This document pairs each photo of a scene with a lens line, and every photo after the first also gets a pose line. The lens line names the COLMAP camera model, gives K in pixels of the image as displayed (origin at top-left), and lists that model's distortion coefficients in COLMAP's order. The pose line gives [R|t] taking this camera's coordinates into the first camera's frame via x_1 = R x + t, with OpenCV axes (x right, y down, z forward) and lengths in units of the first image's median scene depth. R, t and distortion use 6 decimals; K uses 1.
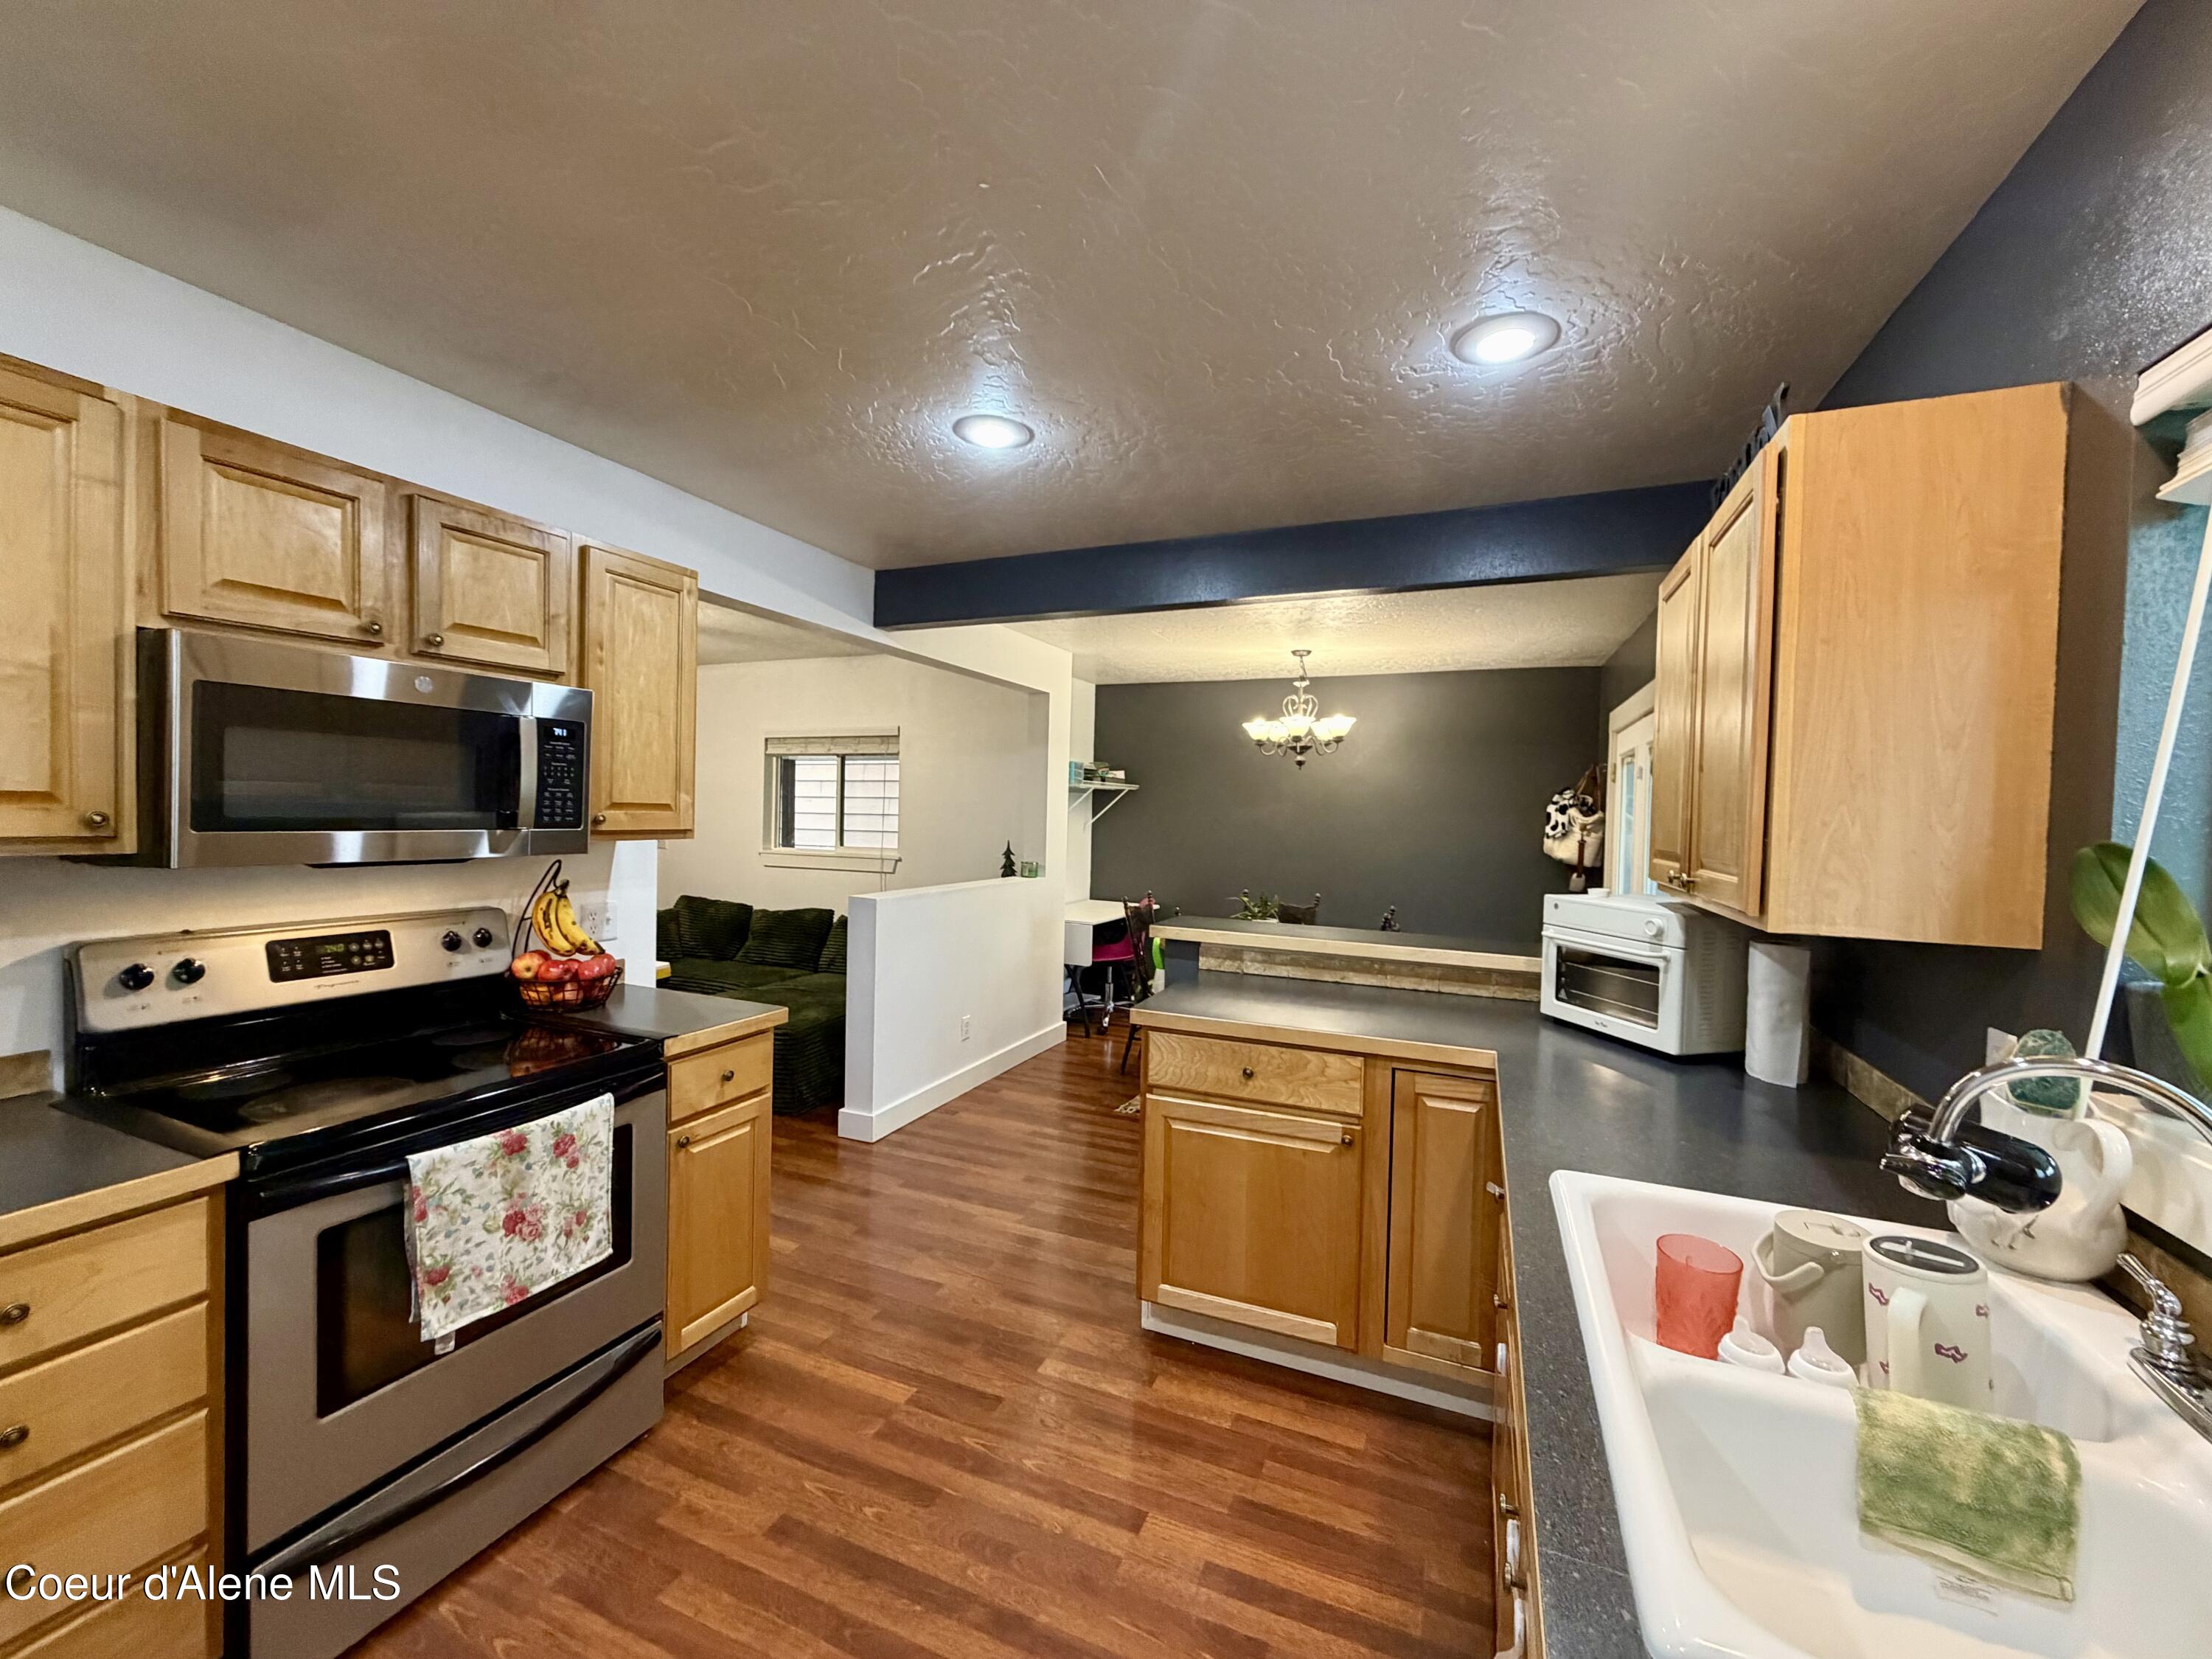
lens RADIAL K [[879.9, 0, 1107.5], [0, 879.9, 831.8], [0, 0, 1]] dist [-0.001805, 0.000247]
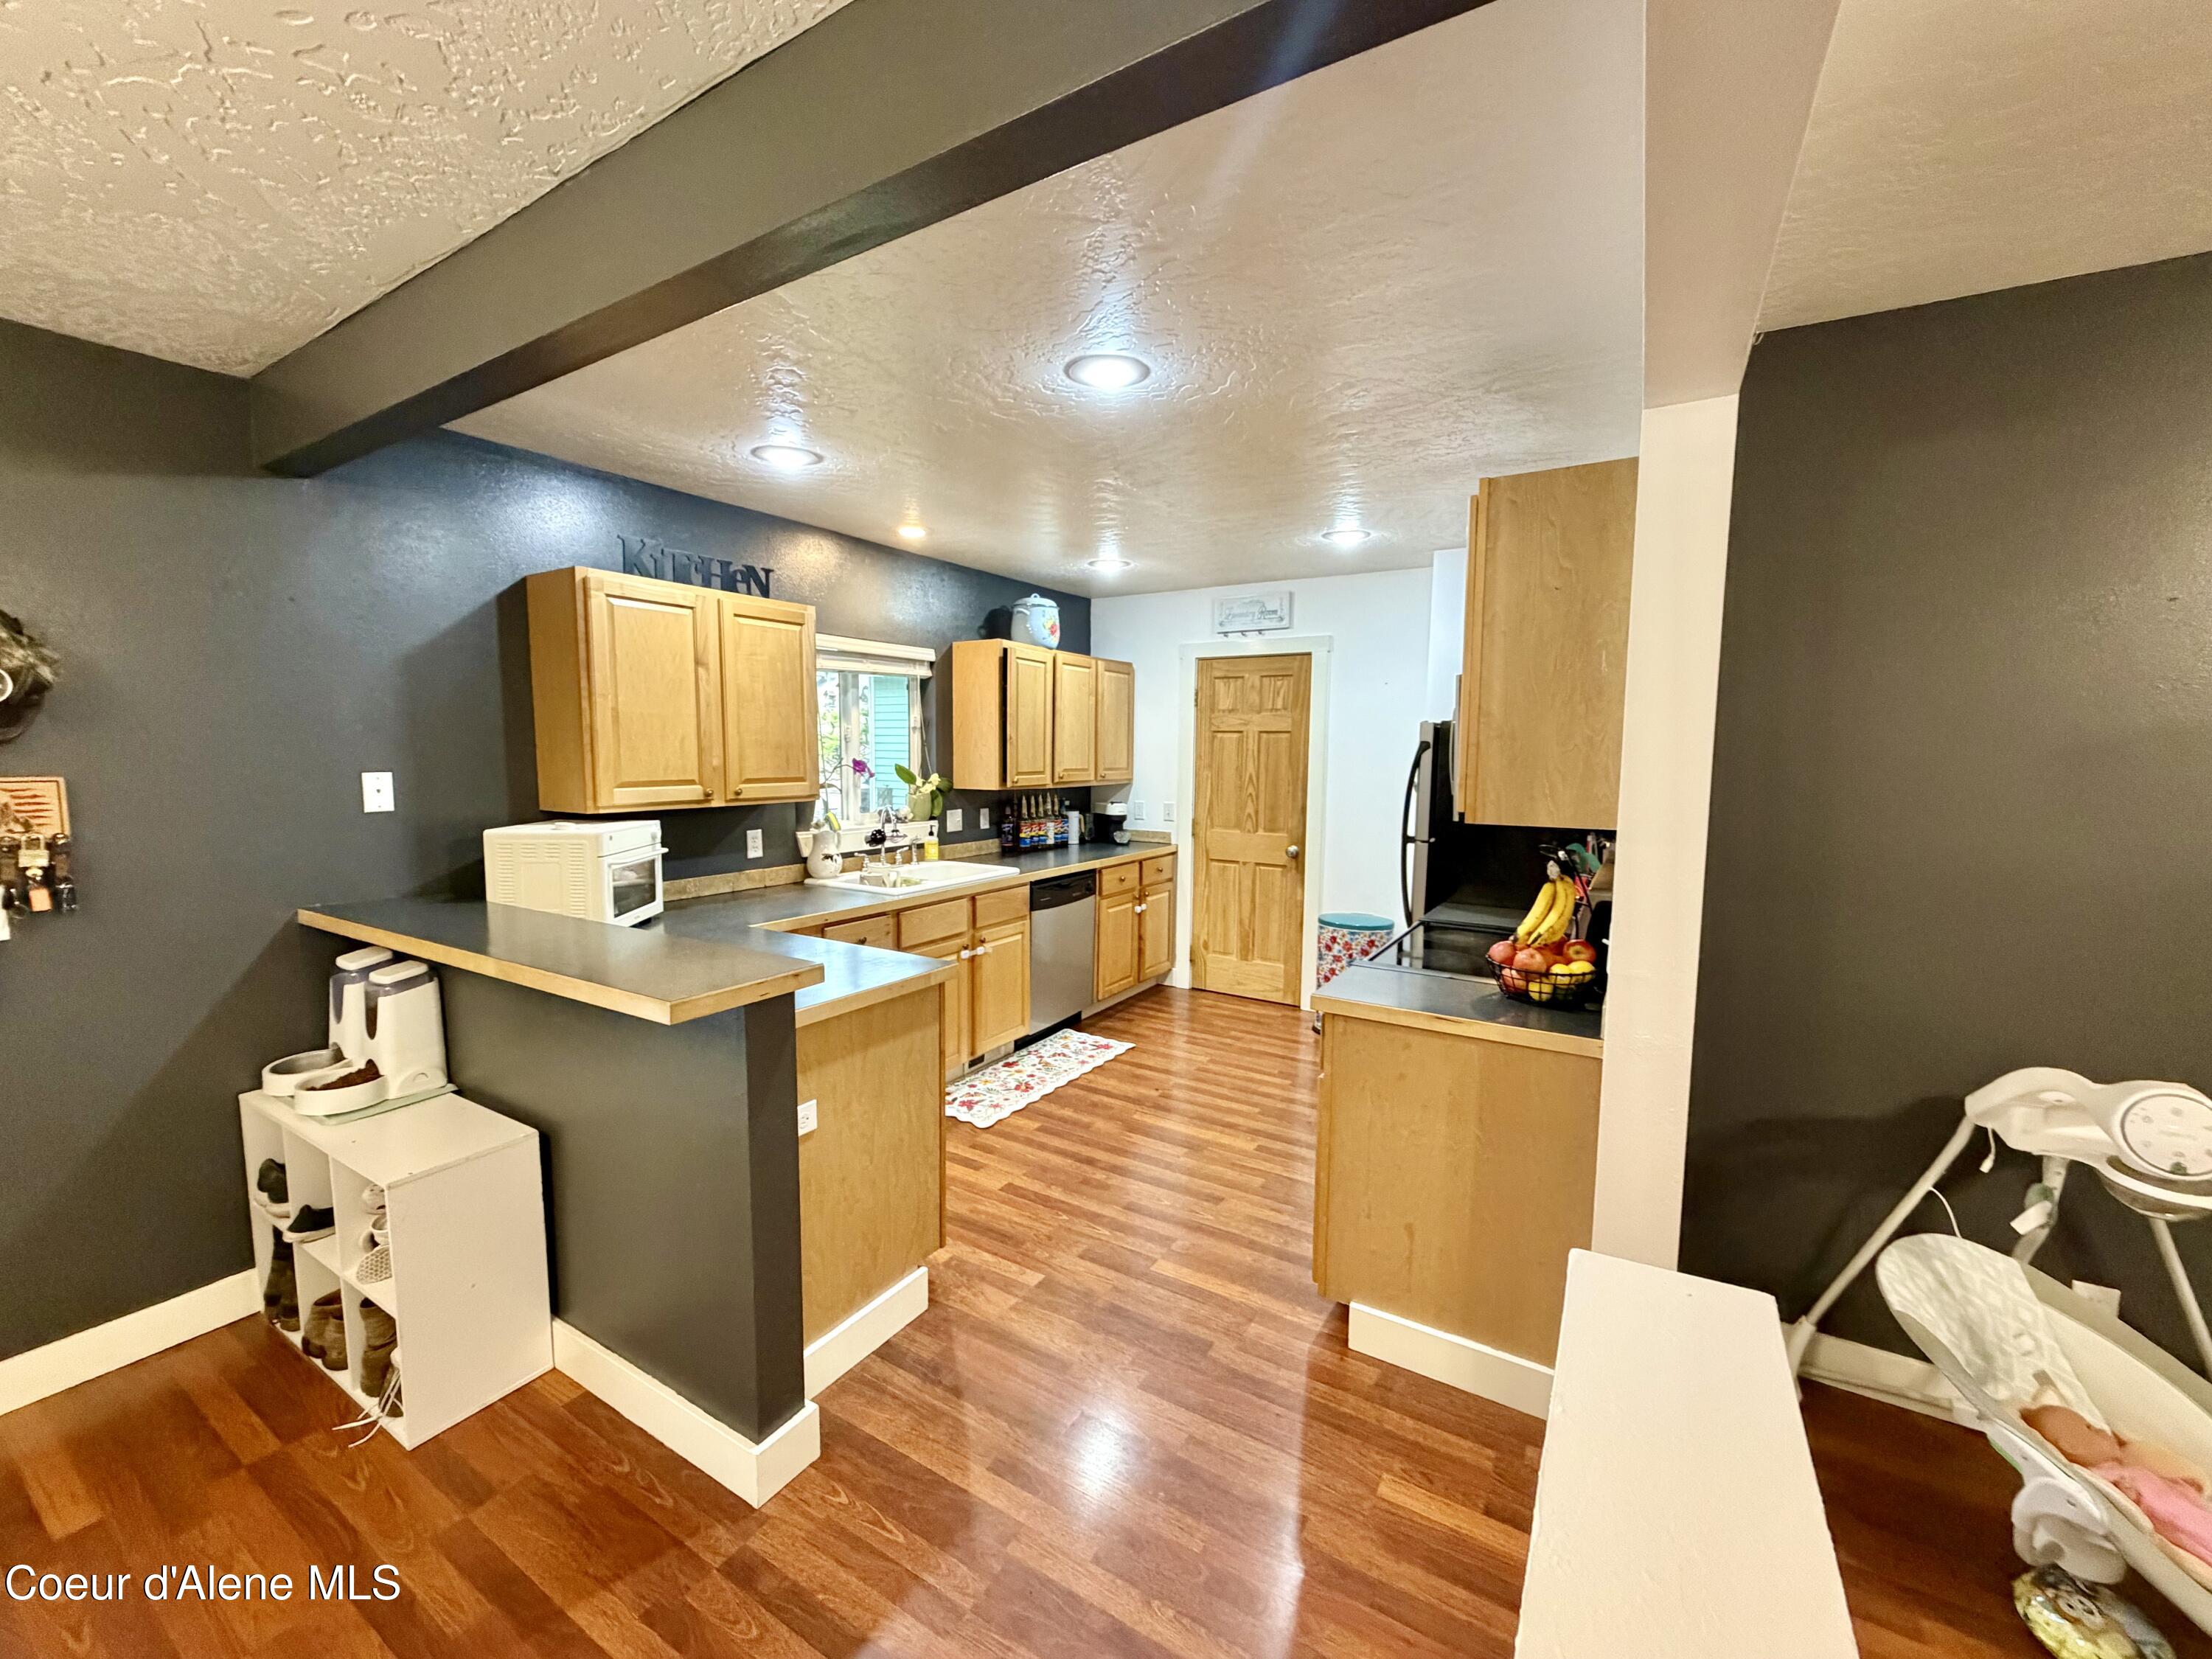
lens RADIAL K [[879.9, 0, 1098.5], [0, 879.9, 831.8], [0, 0, 1]] dist [-0.001805, 0.000247]
pose [[-0.985517, -0.047856, 0.162686, -0.318753], [-0.028107, 0.992182, 0.121594, -0.083429], [-0.167233, 0.115261, -0.979157, 2.134142]]
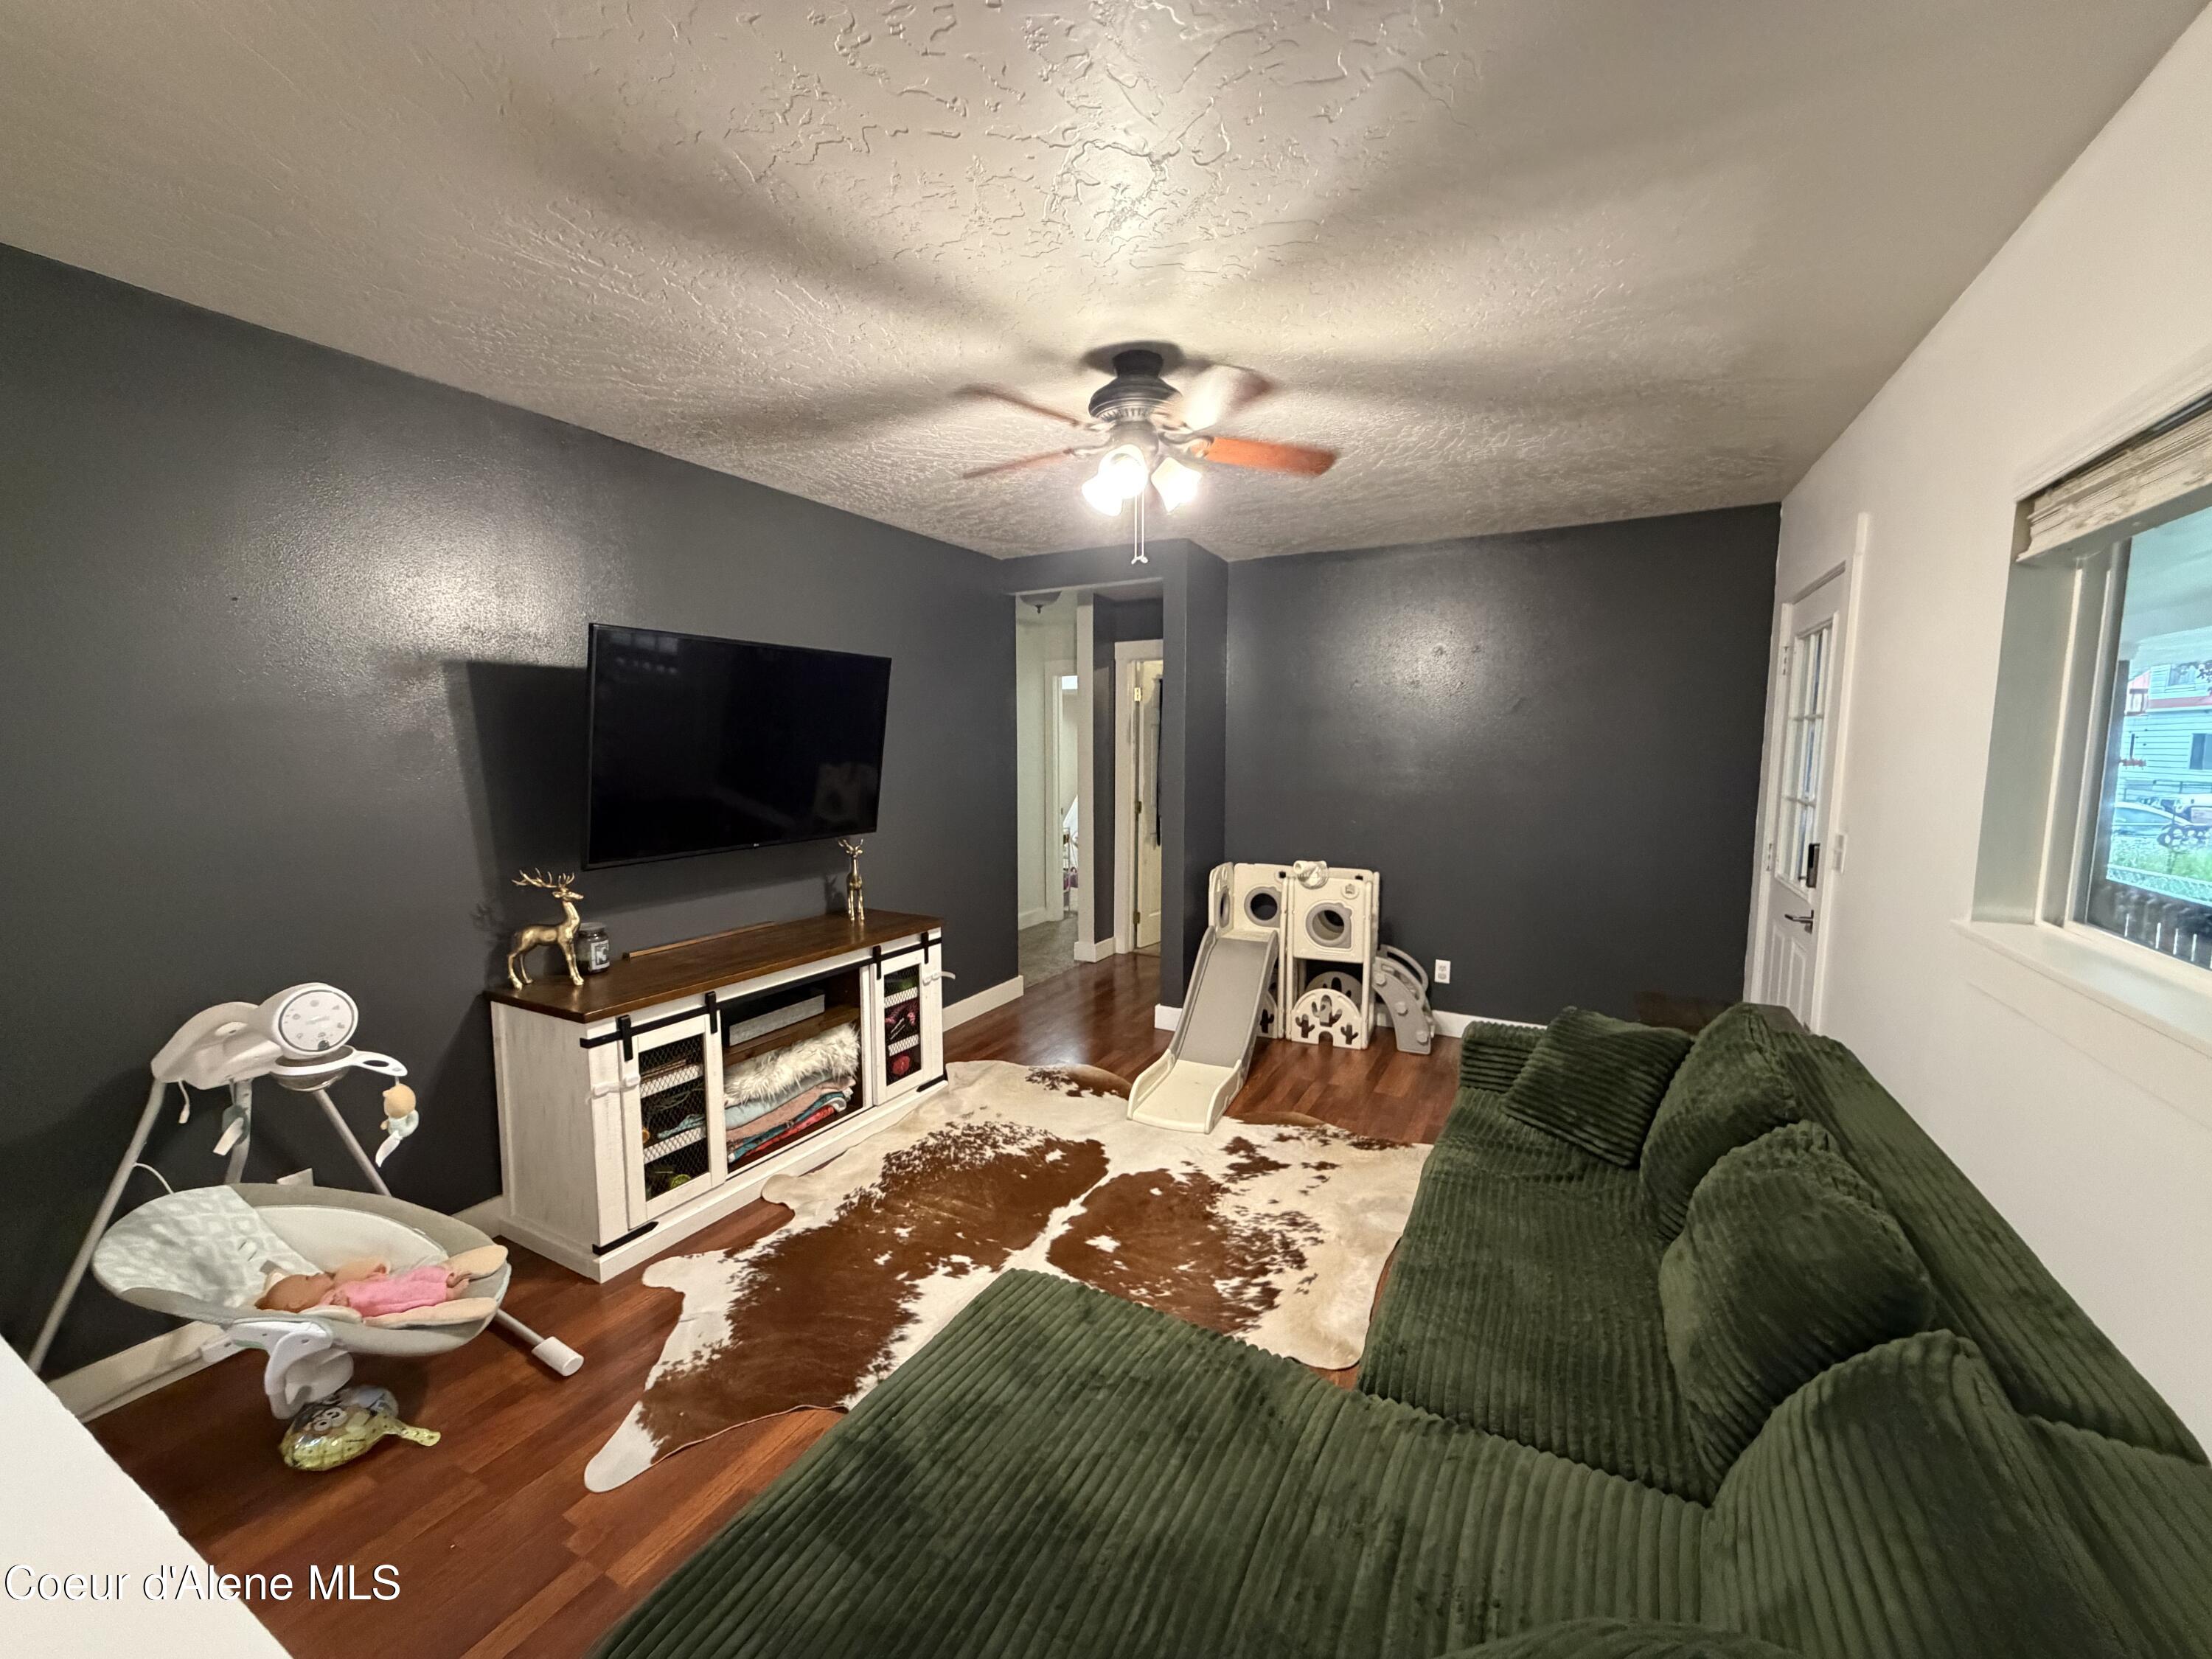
lens RADIAL K [[879.9, 0, 1096.2], [0, 879.9, 825.7], [0, 0, 1]] dist [-0.001805, 0.000247]
pose [[-0.106443, 0.075565, -0.991443, -0.268091], [-0.033610, 0.996265, 0.079541, -0.083732], [0.993751, 0.041789, -0.103505, 2.211434]]
